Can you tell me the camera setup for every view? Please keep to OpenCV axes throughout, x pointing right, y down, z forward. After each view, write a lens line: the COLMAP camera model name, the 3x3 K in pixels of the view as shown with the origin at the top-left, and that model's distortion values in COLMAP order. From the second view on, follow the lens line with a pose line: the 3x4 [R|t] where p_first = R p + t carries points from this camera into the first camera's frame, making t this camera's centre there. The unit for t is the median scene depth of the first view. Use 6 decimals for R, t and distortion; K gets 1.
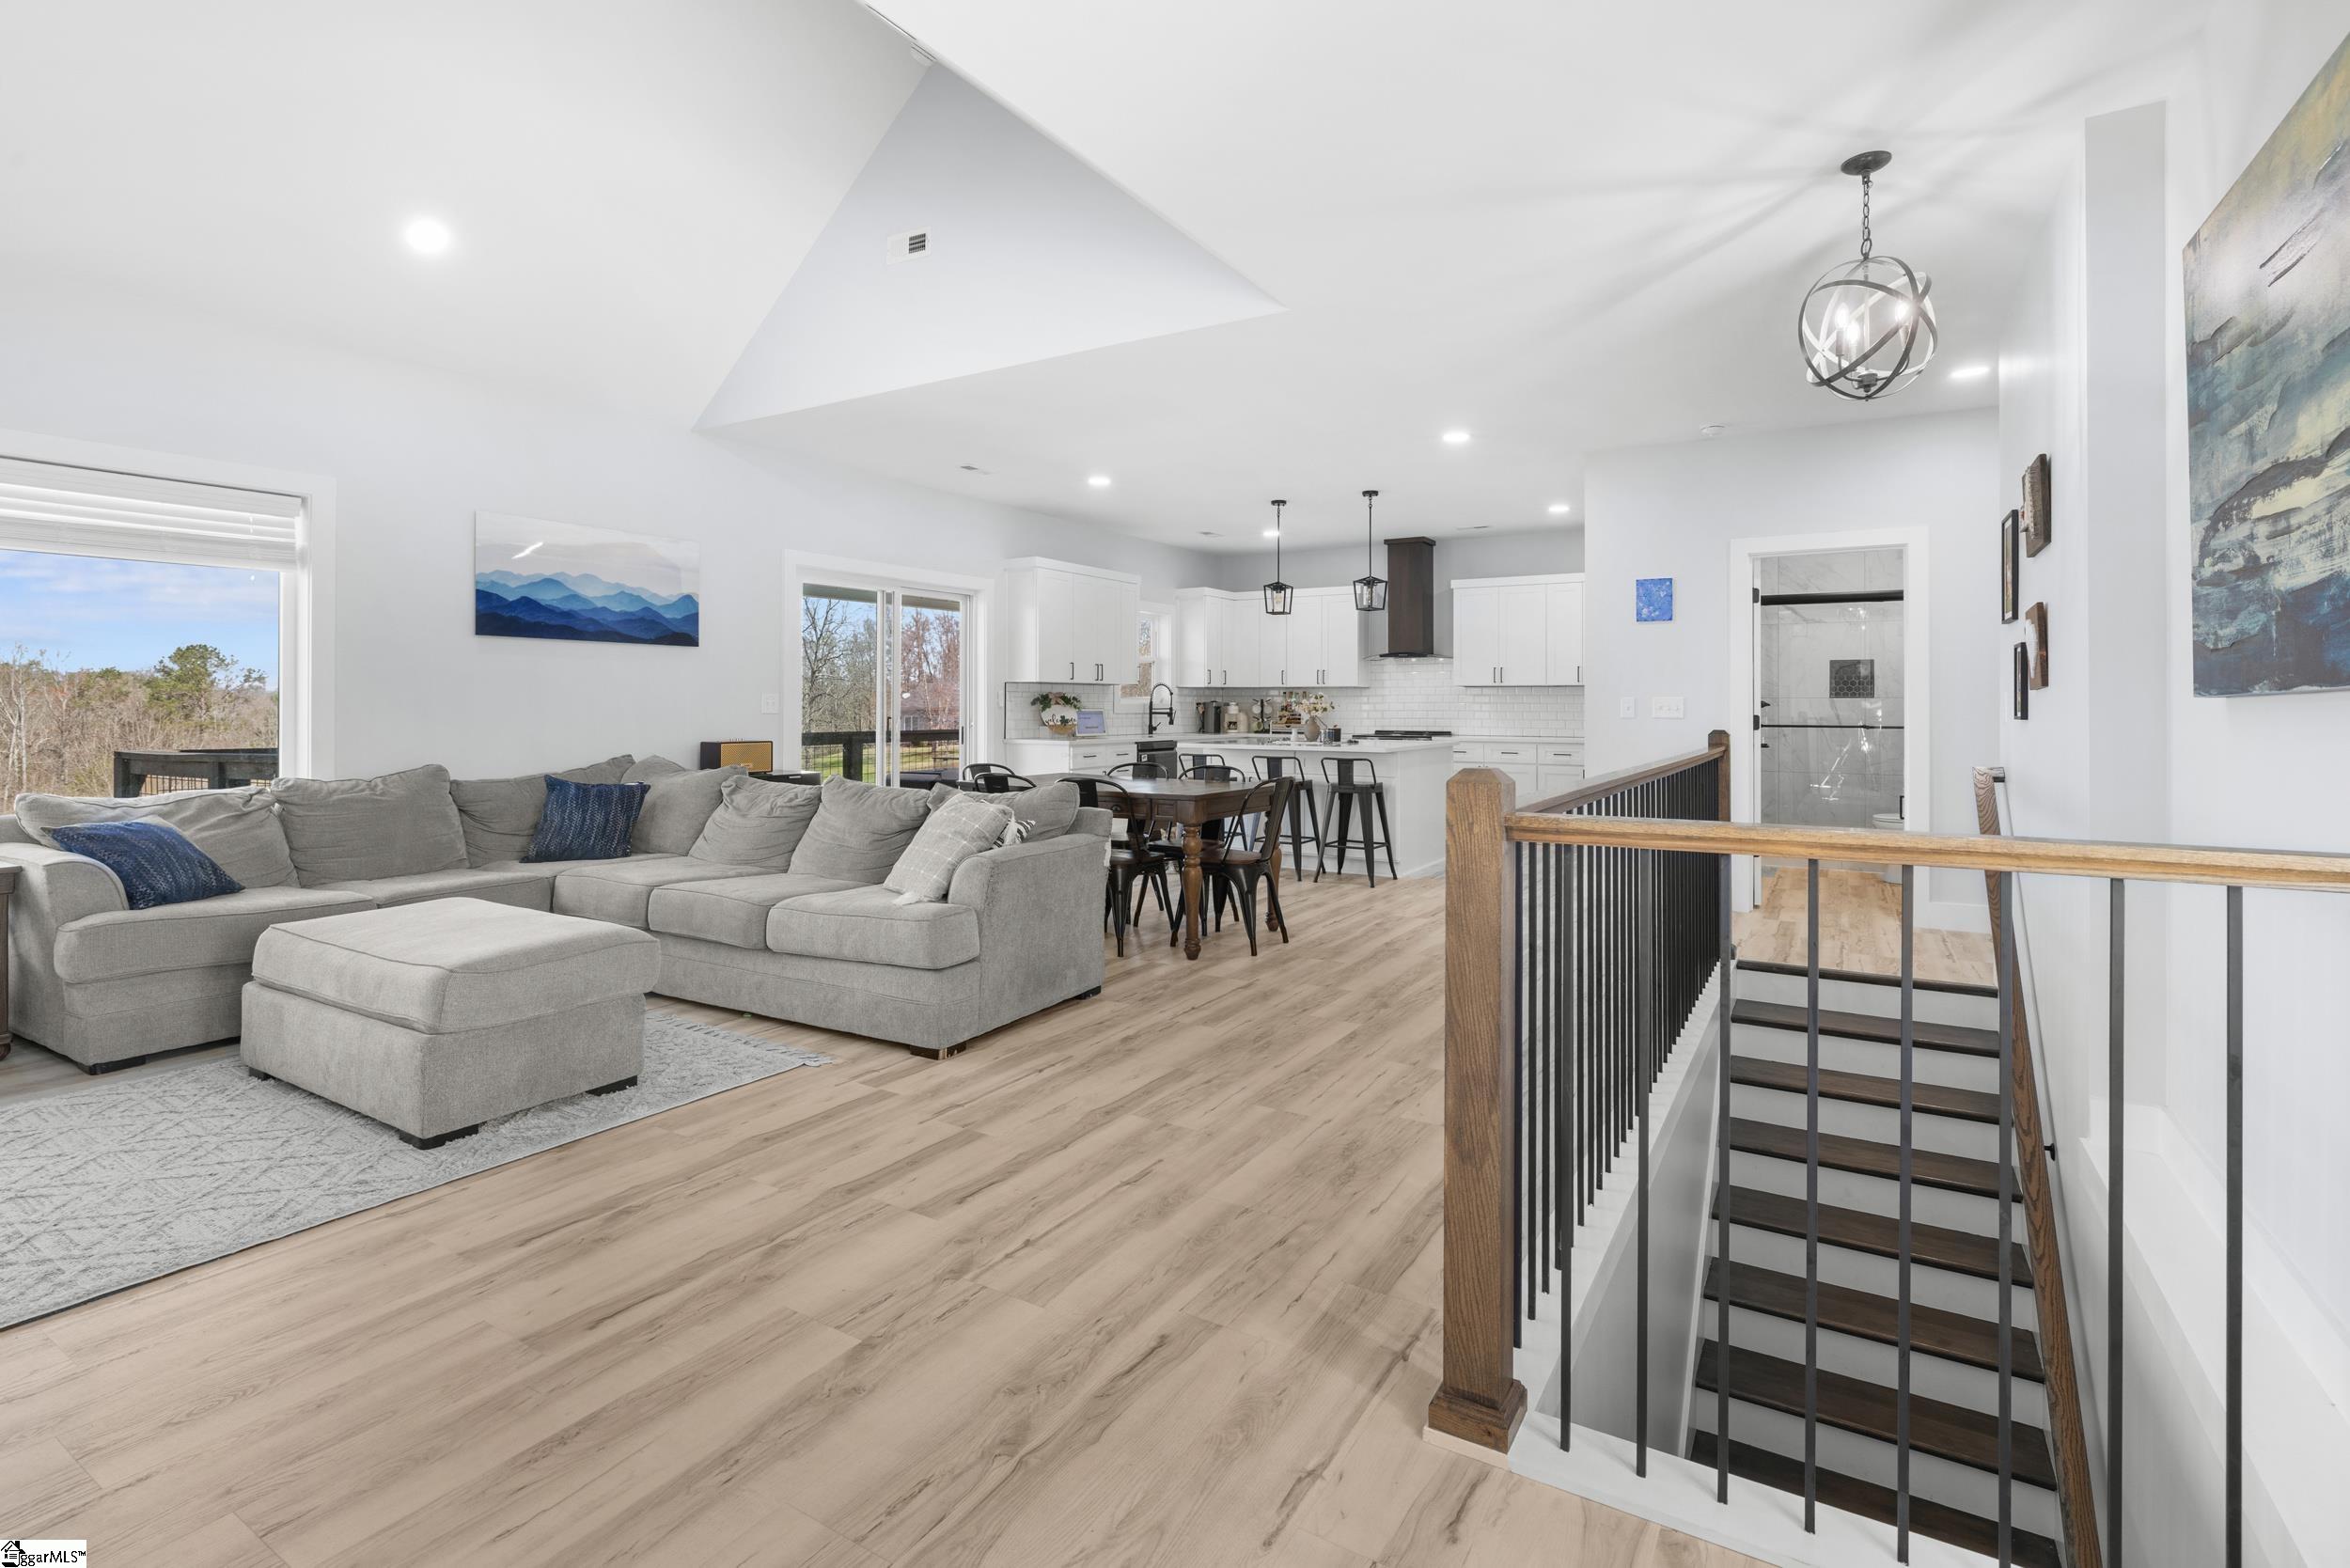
lens RADIAL K [[1092.5, 0, 1178.8], [0, 1092.5, 704.3], [0, 0, 1]] dist [0.000115, 0.000117]
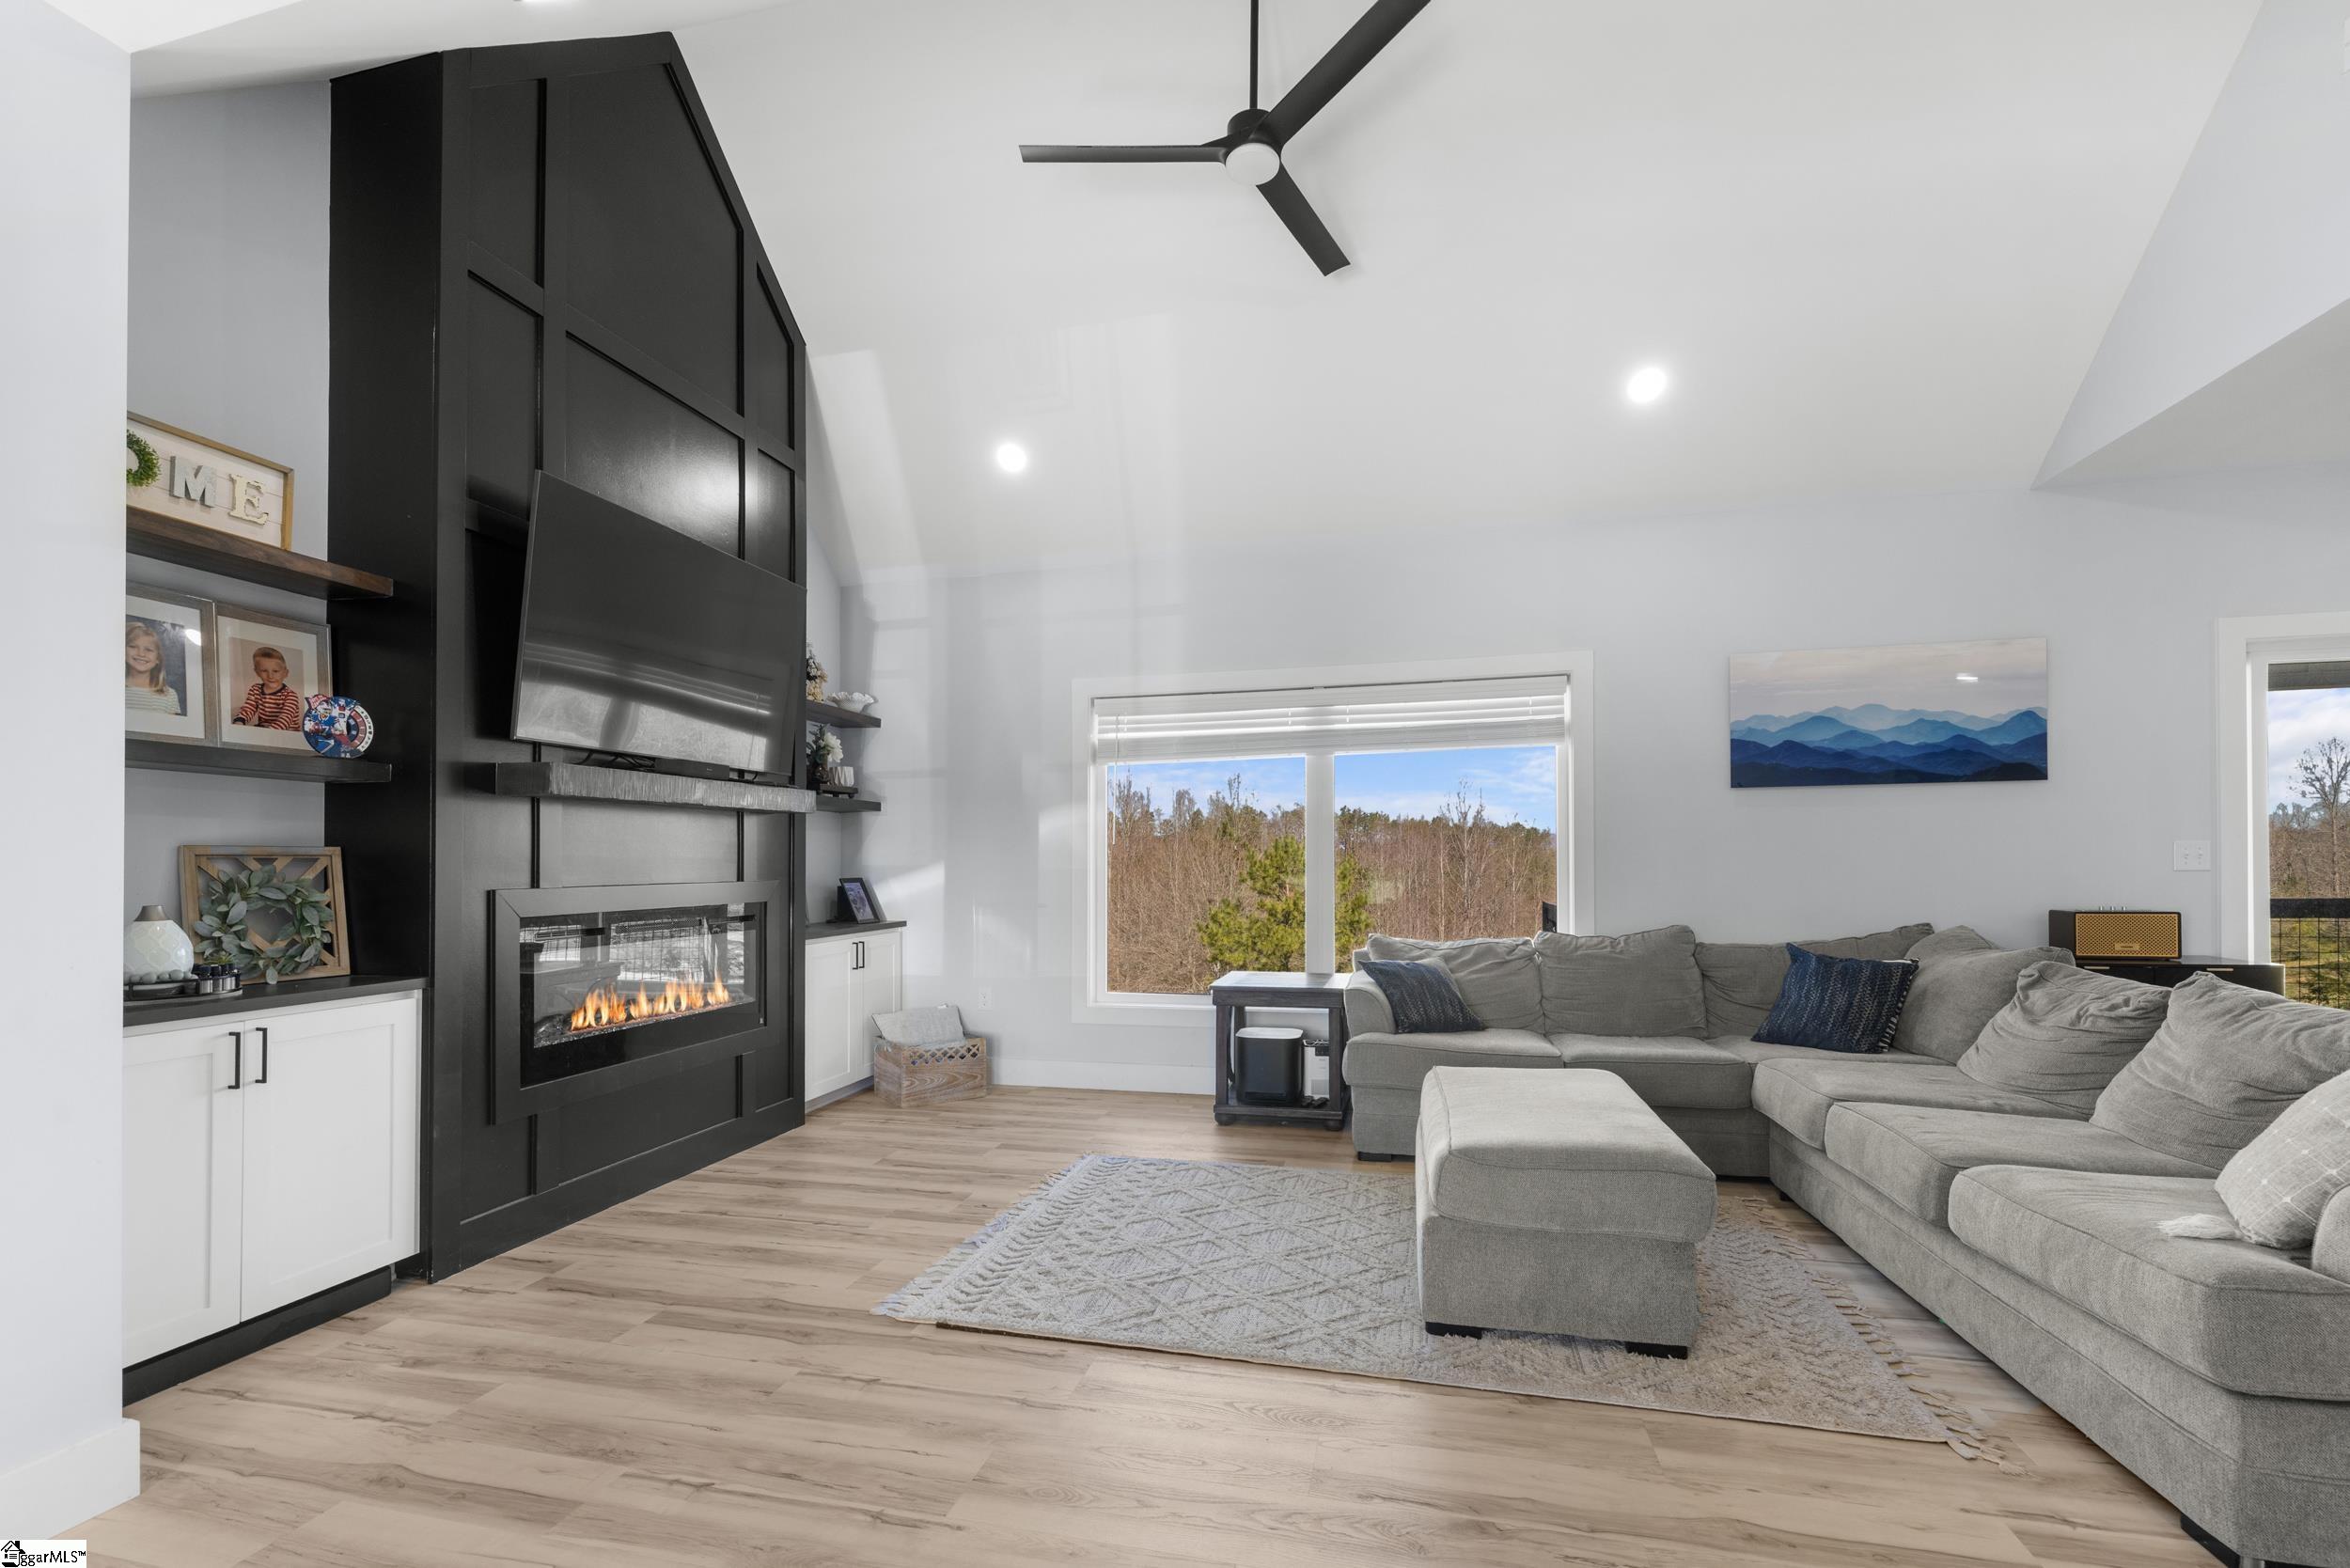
lens RADIAL K [[1037.0, 0, 1265.4], [0, 1037.0, 852.2], [0, 0, 1]] dist [-0.000006, 0.000013]
pose [[0.293985, -0.016071, -0.955675, 0.089591], [0.013520, 0.999829, -0.012655, -0.002855], [0.955714, -0.009201, 0.294152, 0.372582]]
